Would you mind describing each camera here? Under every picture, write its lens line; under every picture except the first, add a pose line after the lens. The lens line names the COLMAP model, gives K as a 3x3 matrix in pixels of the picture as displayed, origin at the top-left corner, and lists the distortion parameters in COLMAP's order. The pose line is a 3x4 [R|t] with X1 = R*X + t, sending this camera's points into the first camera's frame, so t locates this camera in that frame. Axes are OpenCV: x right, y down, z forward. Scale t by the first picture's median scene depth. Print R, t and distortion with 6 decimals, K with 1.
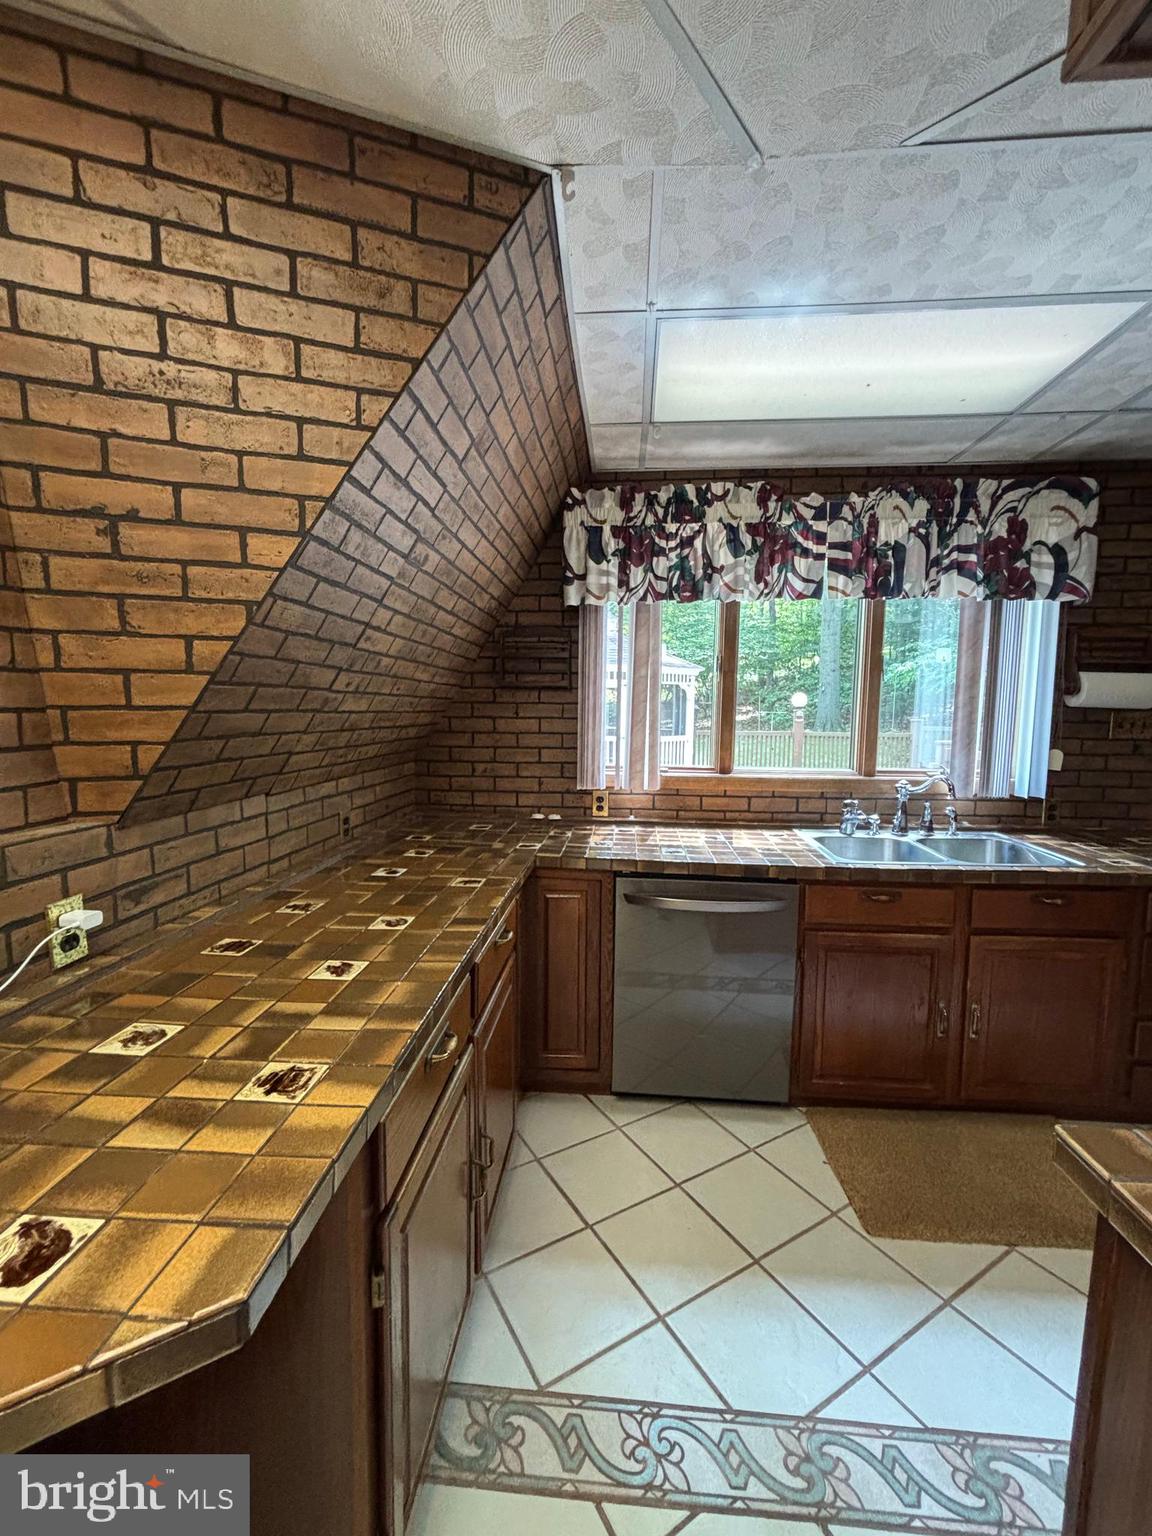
lens RADIAL K [[623.1, 0, 576.0], [0, 623.1, 768.0], [0, 0, 1]] dist [-0.000318, 0.000540]
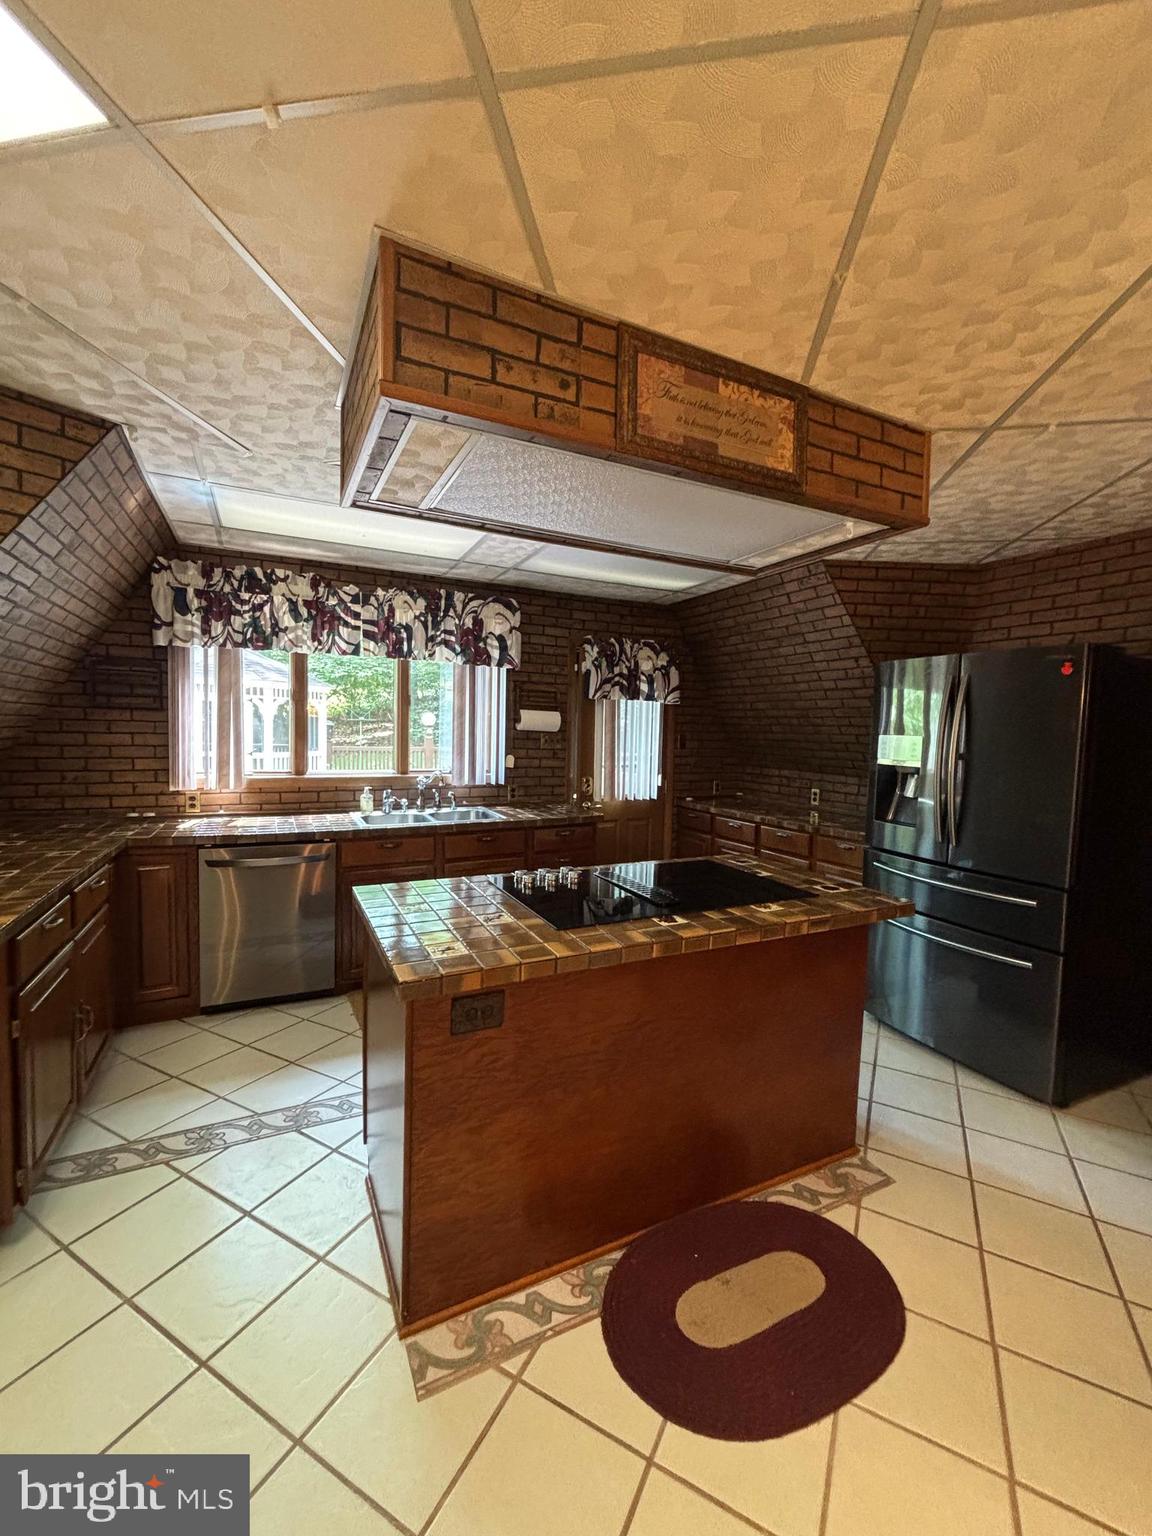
lens RADIAL K [[623.1, 0, 576.0], [0, 623.1, 768.0], [0, 0, 1]] dist [-0.000318, 0.000540]
pose [[0.858728, -0.019618, 0.512056, 0.069113], [0.032002, 0.999369, -0.015380, 0.038314], [-0.511432, 0.029594, 0.858814, -0.547310]]
